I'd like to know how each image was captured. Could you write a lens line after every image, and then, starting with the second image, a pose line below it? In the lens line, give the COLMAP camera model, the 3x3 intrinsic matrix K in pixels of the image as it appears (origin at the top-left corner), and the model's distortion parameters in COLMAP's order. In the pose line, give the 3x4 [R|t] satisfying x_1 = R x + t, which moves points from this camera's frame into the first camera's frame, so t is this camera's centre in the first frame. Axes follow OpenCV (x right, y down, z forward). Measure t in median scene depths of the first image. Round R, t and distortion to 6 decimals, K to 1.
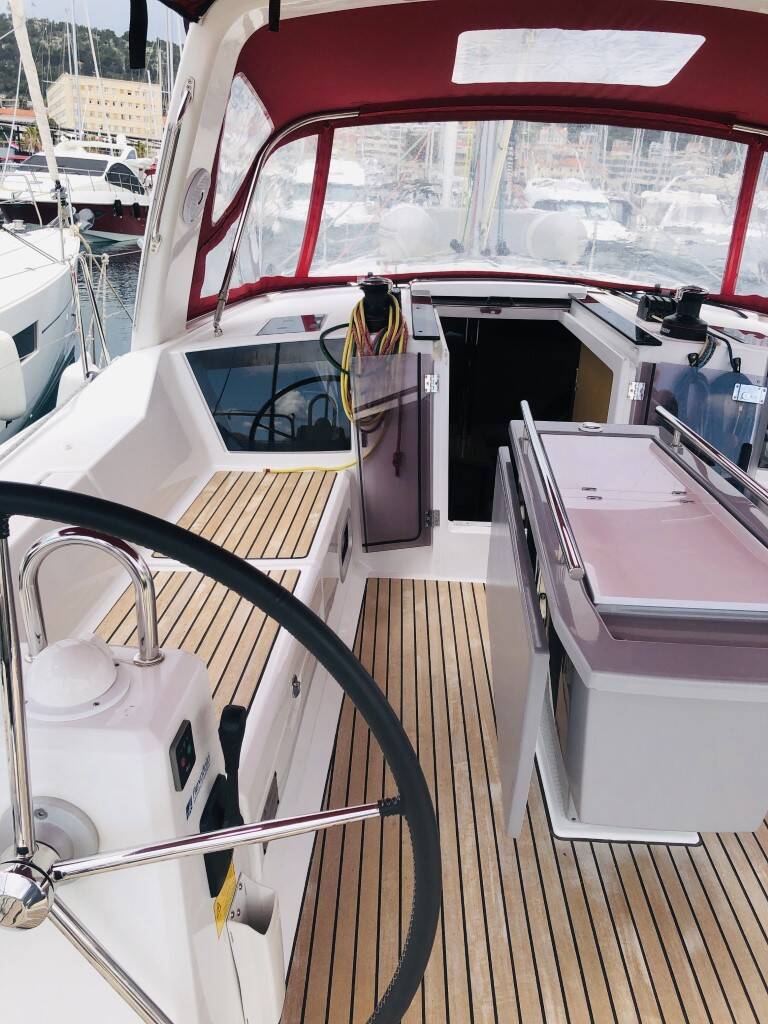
lens RADIAL K [[840.9, 0, 381.9], [0, 840.9, 514.9], [0, 0, 1]] dist [0.007972, 0.002141]
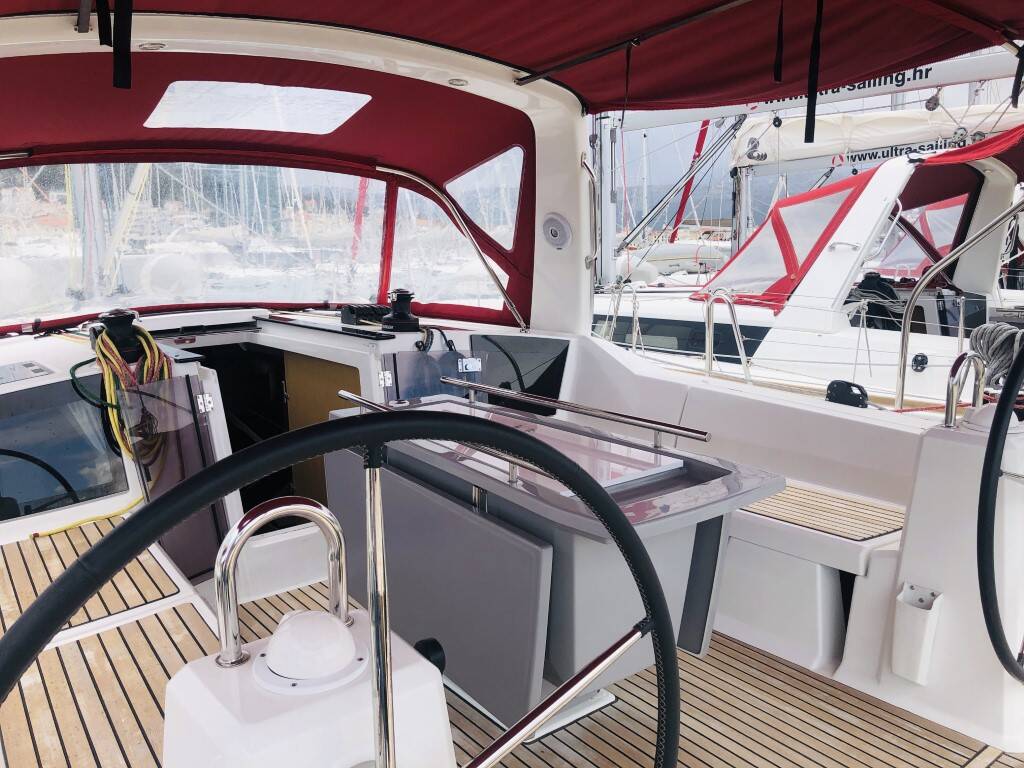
lens RADIAL K [[840.9, 0, 504.4], [0, 840.9, 382.9], [0, 0, 1]] dist [0.007972, 0.002141]
pose [[0.770790, -0.158315, 0.617105, -0.277633], [0.280116, 0.954198, -0.105081, 0.023494], [-0.572204, 0.253857, 0.779833, 0.017673]]
